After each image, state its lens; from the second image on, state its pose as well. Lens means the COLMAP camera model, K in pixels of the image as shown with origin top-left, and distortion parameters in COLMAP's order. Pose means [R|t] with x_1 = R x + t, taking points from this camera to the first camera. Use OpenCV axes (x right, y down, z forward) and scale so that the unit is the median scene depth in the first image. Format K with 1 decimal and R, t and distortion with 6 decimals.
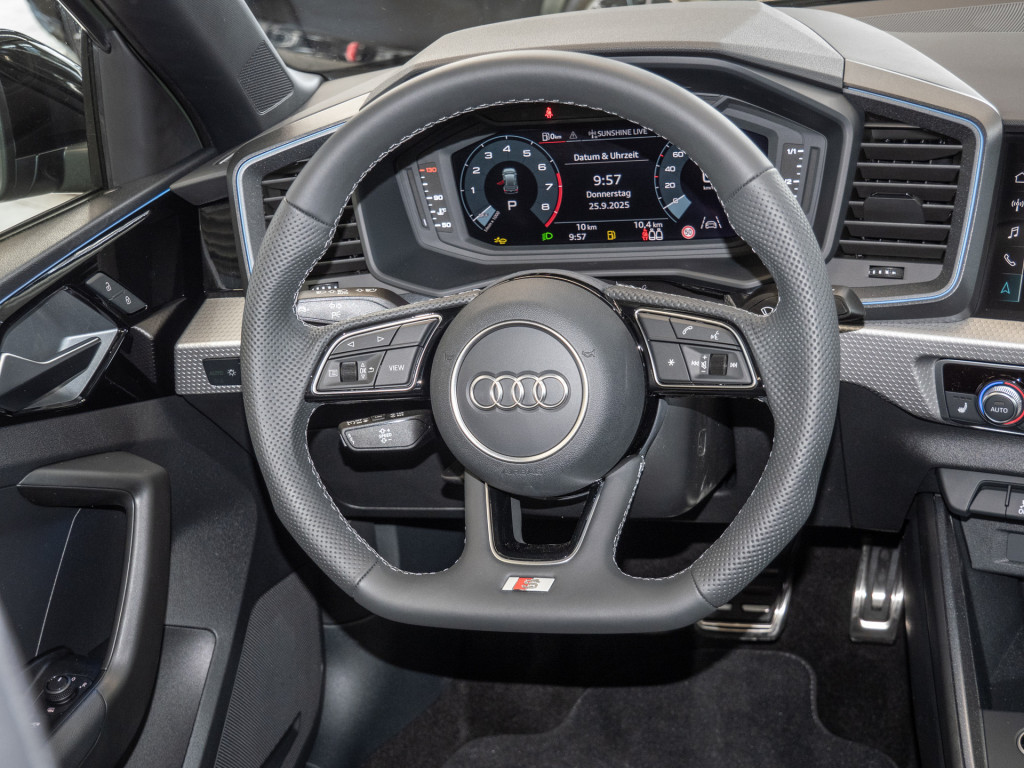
lens RADIAL K [[1452.5, 0, 512.0], [0, 1452.5, 384.0], [0, 0, 1]] dist [0.021503, 0.000513]
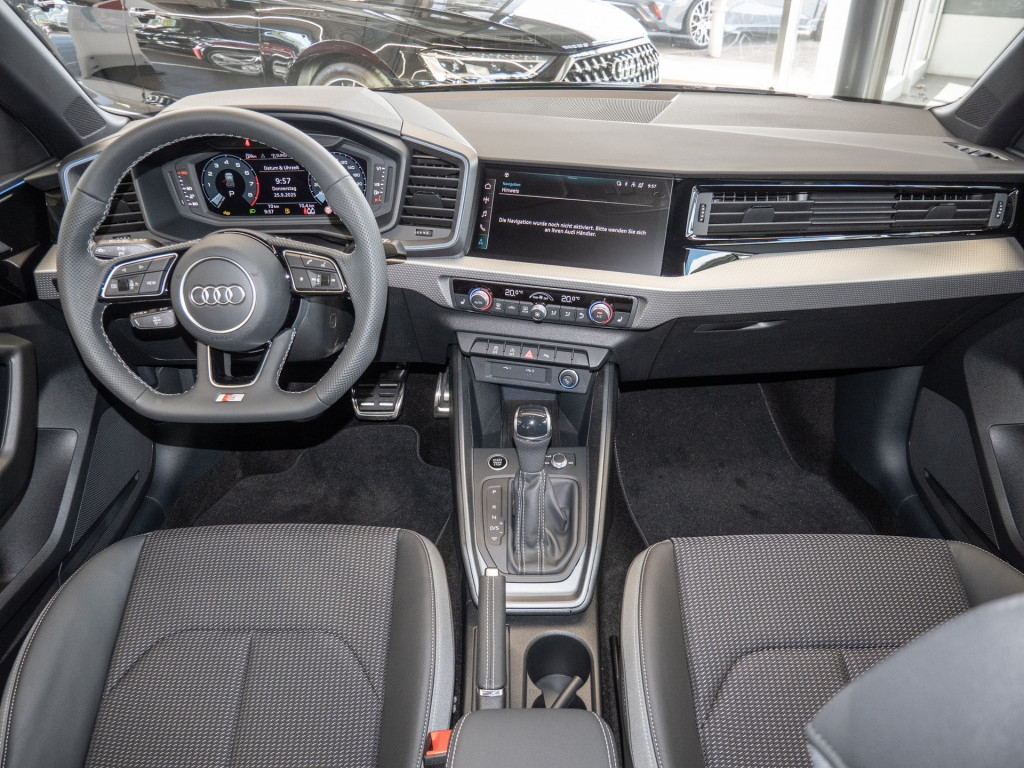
lens RADIAL K [[737.2, 0, 512.0], [0, 737.2, 384.0], [0, 0, 1]] dist [-0.046722, 0.003297]
pose [[0.963052, -0.037995, 0.266621, 0.097686], [0.004441, 0.992104, 0.125339, 0.001959], [-0.269278, -0.119524, 0.955617, -0.007336]]
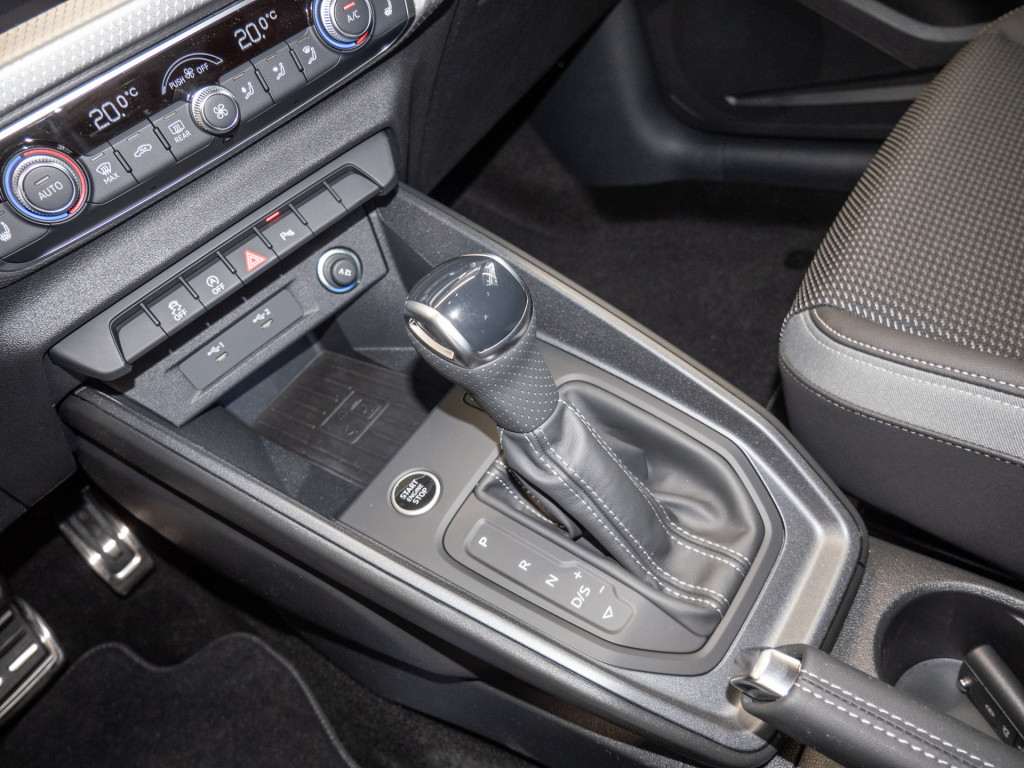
lens RADIAL K [[718.9, 0, 487.1], [0, 718.9, 384.5], [0, 0, 1]] dist [-0.009109, -0.002648]
pose [[0.399102, -0.635256, 0.661186, 0.141054], [0.613820, 0.720787, 0.322009, 0.093772], [-0.681133, 0.277335, 0.677601, 0.651212]]
